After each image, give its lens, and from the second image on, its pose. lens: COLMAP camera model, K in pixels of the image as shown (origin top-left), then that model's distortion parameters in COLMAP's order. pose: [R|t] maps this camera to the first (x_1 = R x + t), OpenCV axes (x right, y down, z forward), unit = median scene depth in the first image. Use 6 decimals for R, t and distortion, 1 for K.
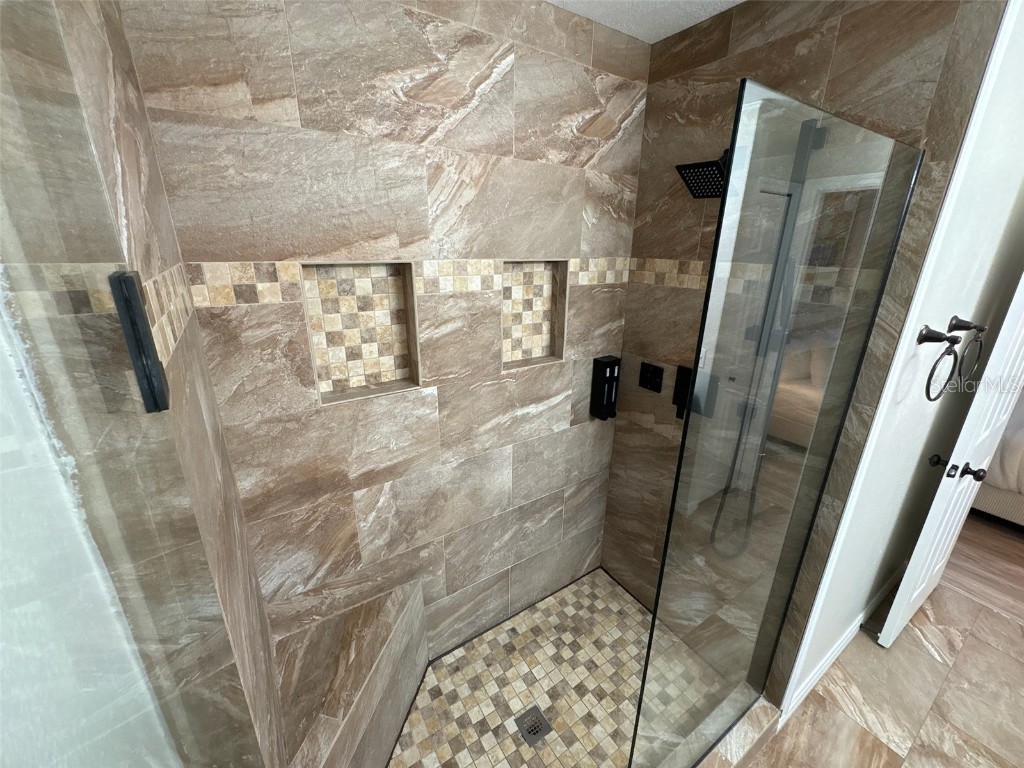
lens RADIAL K [[406.1, 0, 509.7], [0, 406.1, 383.6], [0, 0, 1]] dist [0.000189, -0.000016]
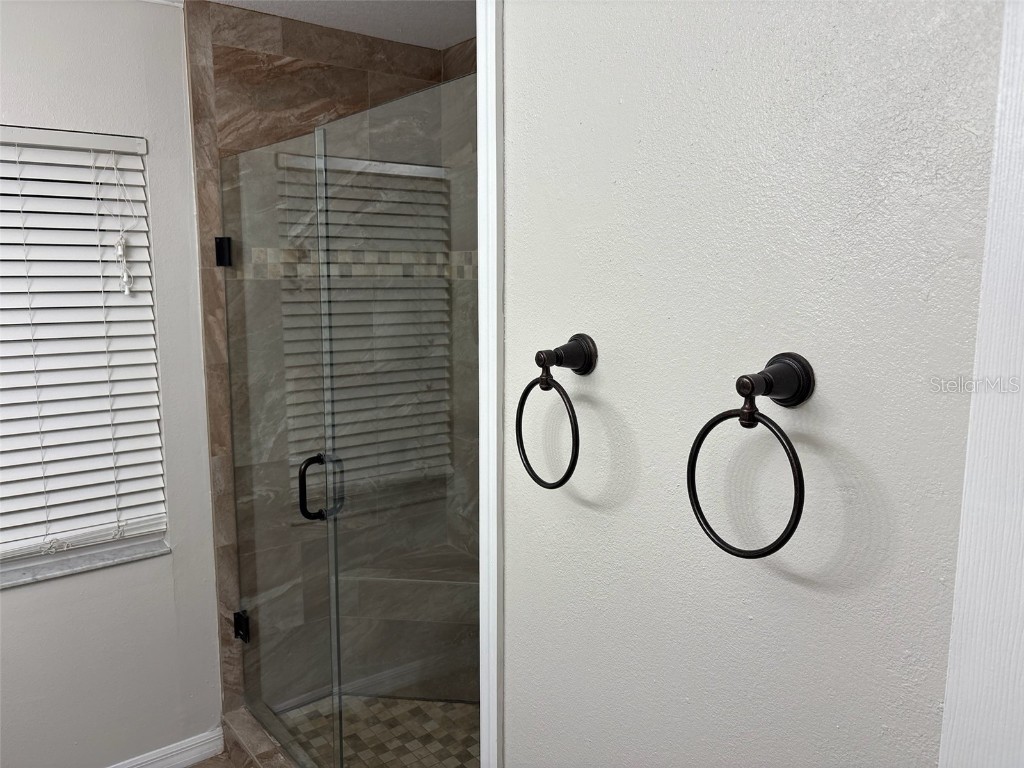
lens RADIAL K [[772.3, 0, 512.2], [0, 772.3, 385.9], [0, 0, 1]] dist [0.045686, -0.051652]
pose [[0.077776, 0.129760, -0.988490, 1.752541], [-0.322475, 0.941469, 0.098215, -0.128803], [0.943377, 0.311124, 0.115068, 0.759955]]
